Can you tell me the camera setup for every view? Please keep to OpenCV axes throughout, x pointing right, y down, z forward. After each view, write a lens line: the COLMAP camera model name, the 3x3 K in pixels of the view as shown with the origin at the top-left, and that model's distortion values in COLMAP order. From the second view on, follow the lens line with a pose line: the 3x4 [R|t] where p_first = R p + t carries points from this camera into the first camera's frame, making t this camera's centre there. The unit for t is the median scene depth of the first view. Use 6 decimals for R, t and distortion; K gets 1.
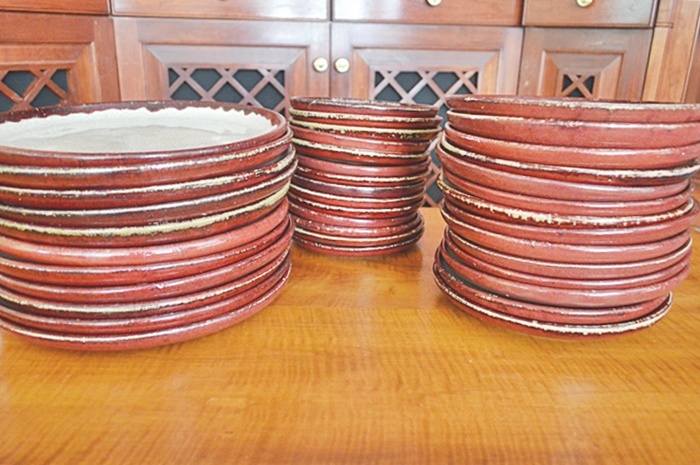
lens RADIAL K [[571.9, 0, 348.7], [0, 571.9, 230.9], [0, 0, 1]] dist [-0.008850, 0.010875]
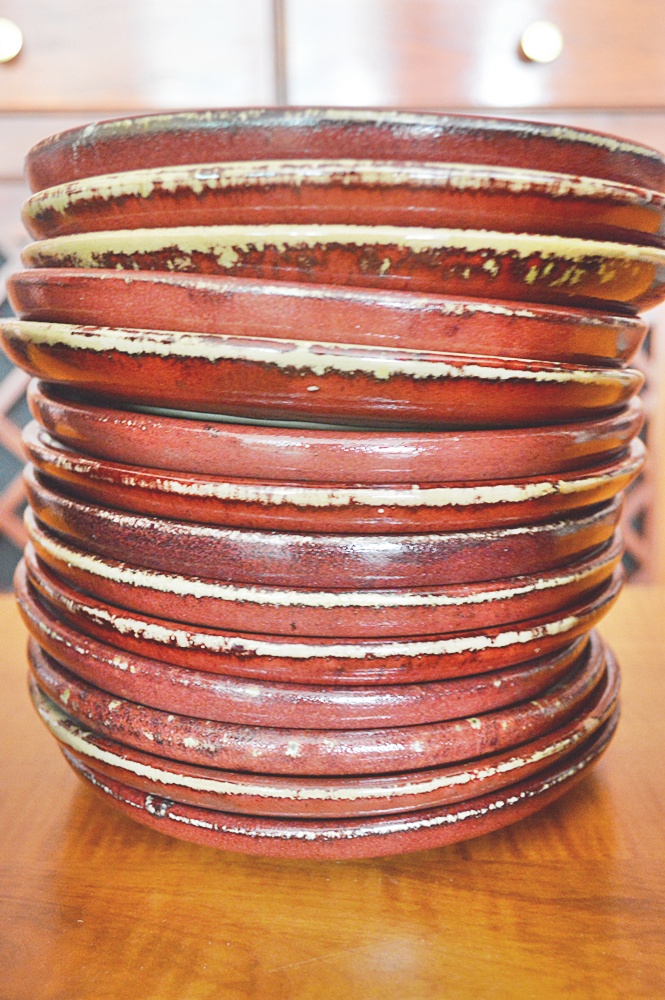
lens RADIAL K [[1002.9, 0, 331.2], [0, 1002.9, 499.0], [0, 0, 1]] dist [-0.017230, 0.000000]
pose [[0.998746, -0.038531, -0.031979, 0.031307], [0.034901, 0.993626, -0.107190, -0.052056], [0.035905, 0.105939, 0.993724, 0.647249]]
